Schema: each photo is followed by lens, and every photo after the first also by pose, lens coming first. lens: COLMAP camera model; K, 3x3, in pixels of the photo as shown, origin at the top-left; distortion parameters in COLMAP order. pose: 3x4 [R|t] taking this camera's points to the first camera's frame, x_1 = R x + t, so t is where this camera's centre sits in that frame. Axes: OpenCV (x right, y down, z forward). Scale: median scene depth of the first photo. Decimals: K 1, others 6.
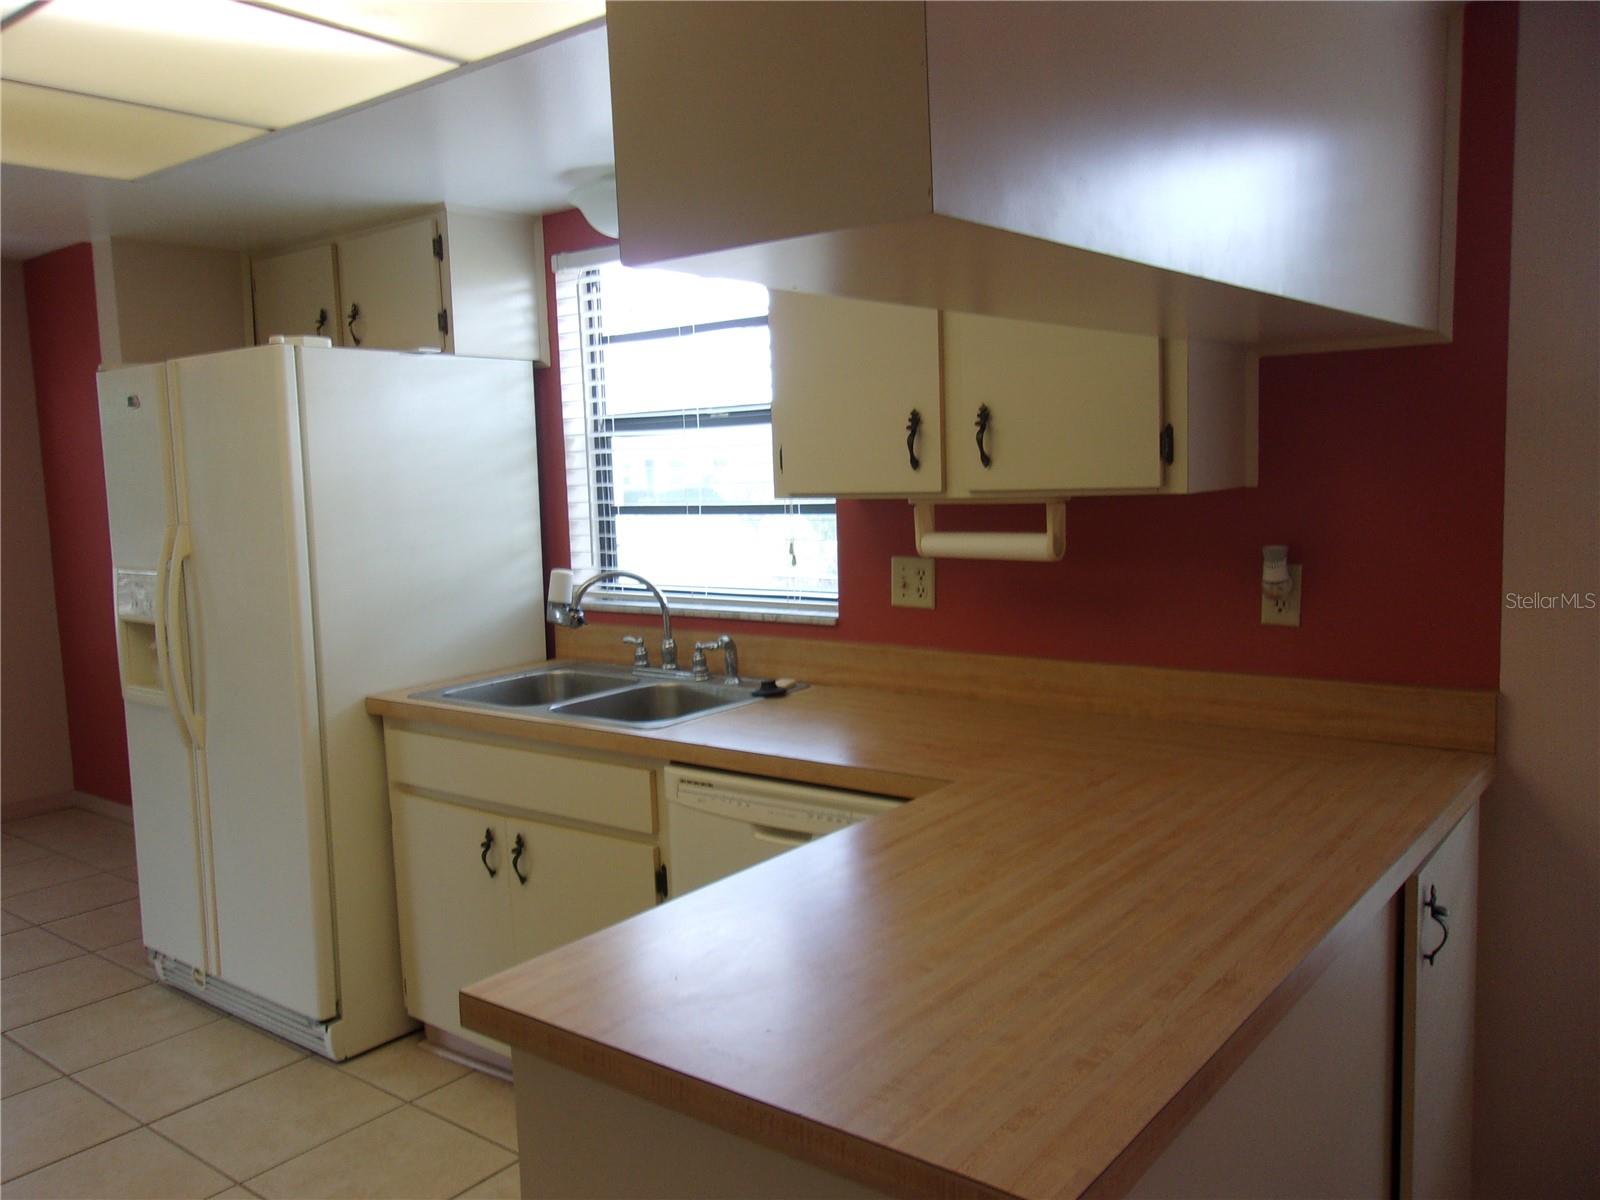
lens RADIAL K [[1264.6, 0, 797.3], [0, 1264.6, 608.0], [0, 0, 1]] dist [0.003116, 0.128595]
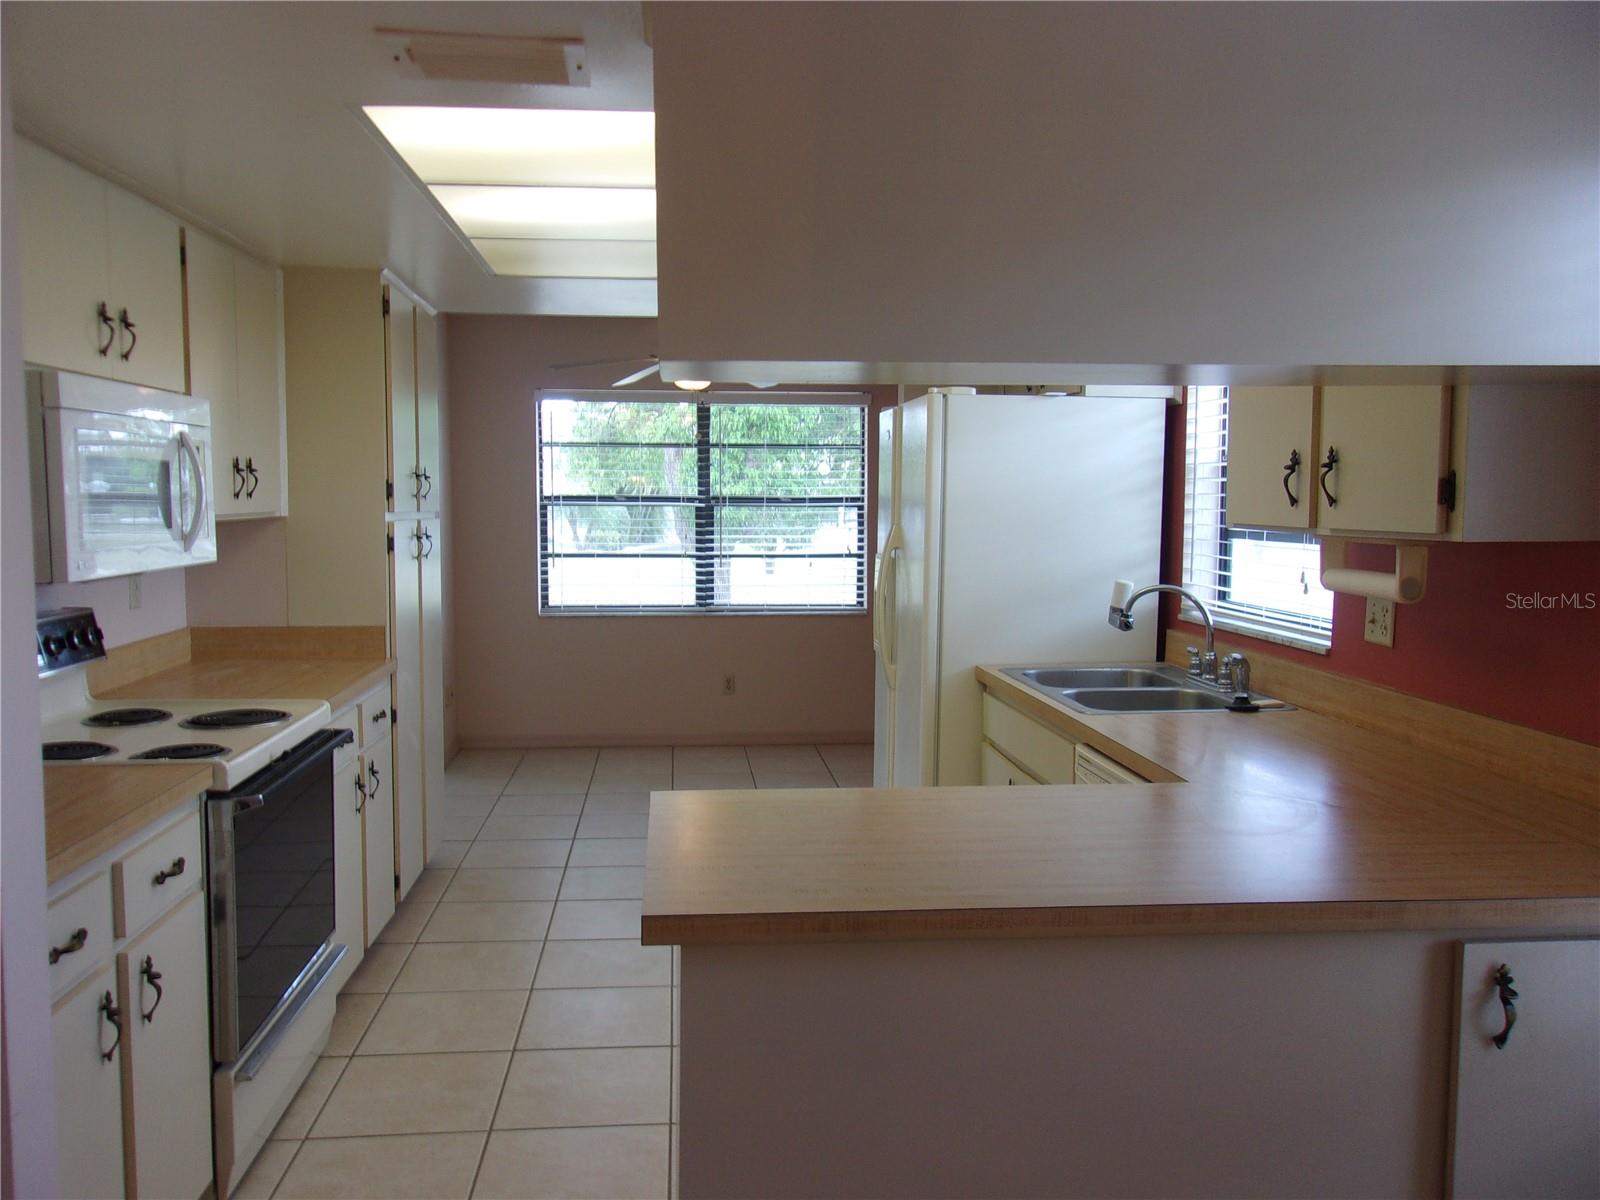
lens RADIAL K [[1282.7, 0, 802.7], [0, 1282.7, 601.9], [0, 0, 1]] dist [0.003929, 0.005650]
pose [[0.695827, 0.097814, -0.711518, 0.455606], [-0.110936, 0.993431, 0.028079, -0.010676], [0.709590, 0.059395, 0.702107, -0.036614]]
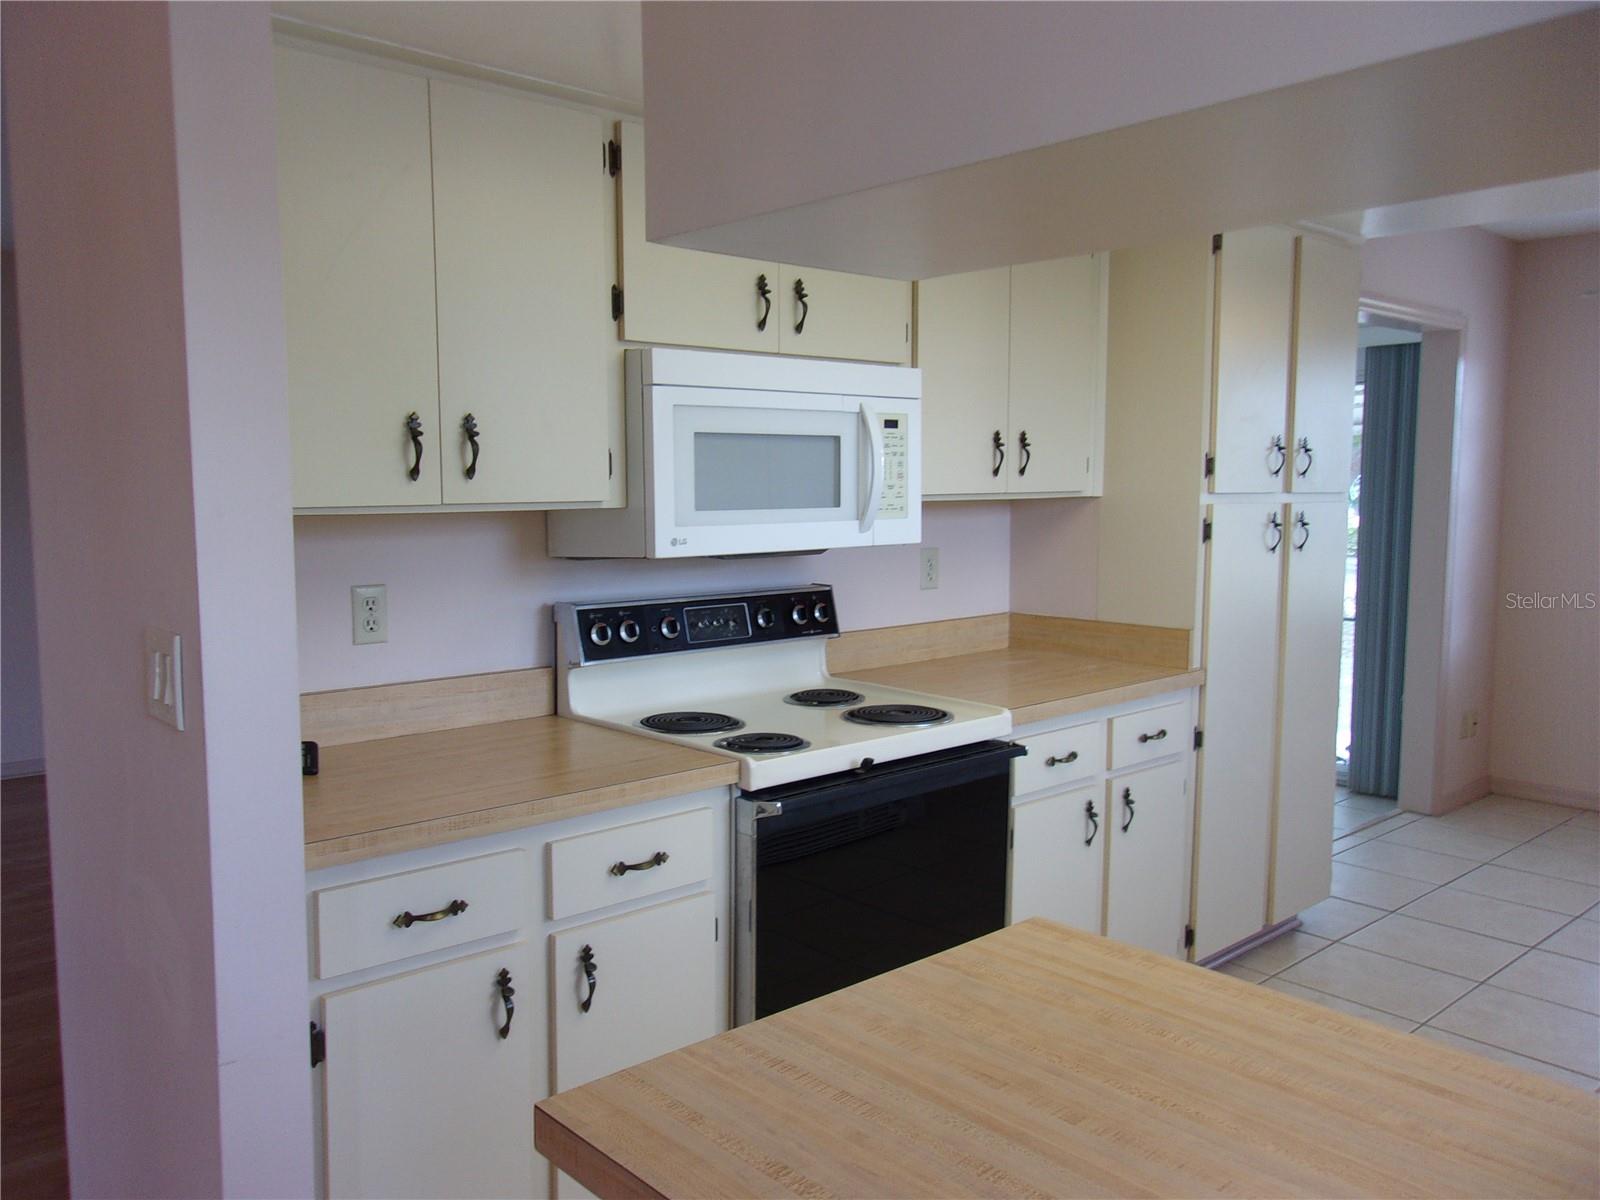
lens RADIAL K [[1298.3, 0, 800.9], [0, 1298.3, 608.1], [0, 0, 1]] dist [-0.004756, 0.078549]
pose [[-0.160529, 0.136624, -0.977530, 0.361418], [-0.107197, 0.982102, 0.154867, -0.052111], [0.981193, 0.129649, -0.143010, 0.384311]]
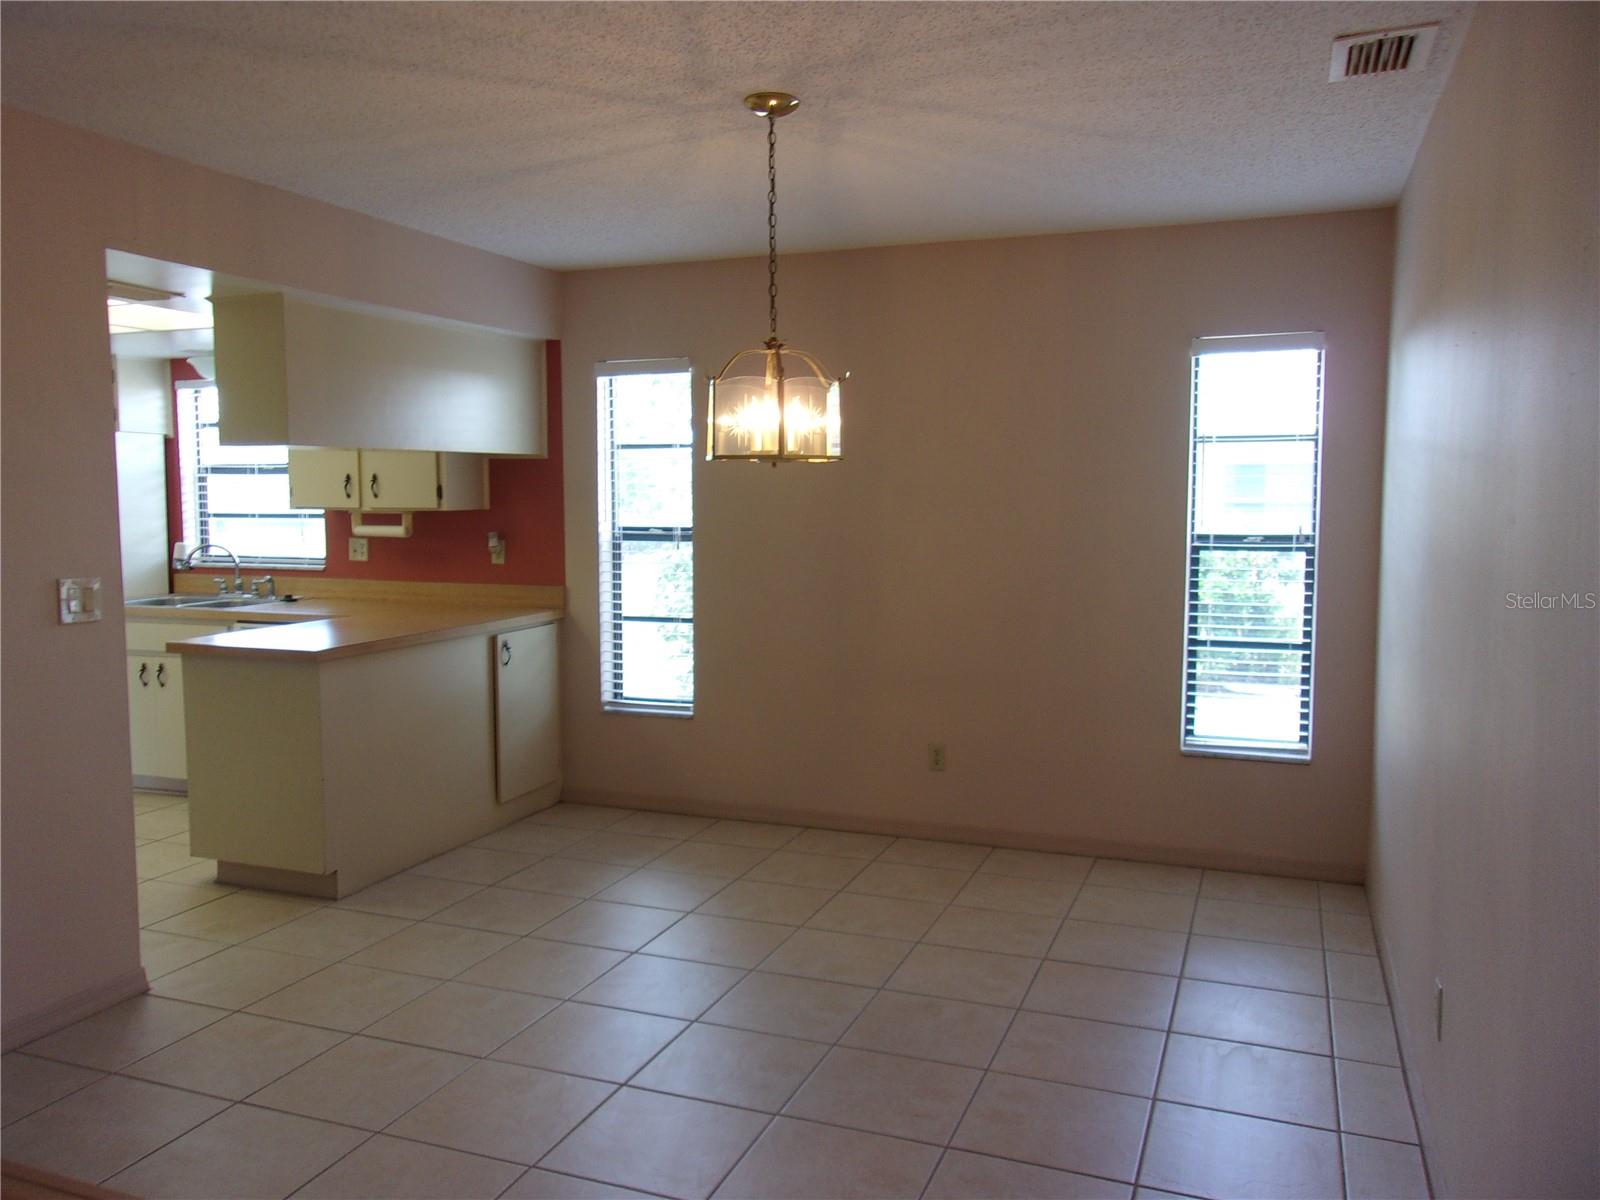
lens RADIAL K [[1253.2, 0, 800.0], [0, 1253.2, 600.0], [0, 0, 1]] dist [-0.007102, -0.001921]
pose [[0.952069, 0.007473, 0.305791, 0.144279], [0.002114, 0.999517, -0.031007, 0.125769], [-0.305875, 0.030167, 0.951594, -1.200669]]
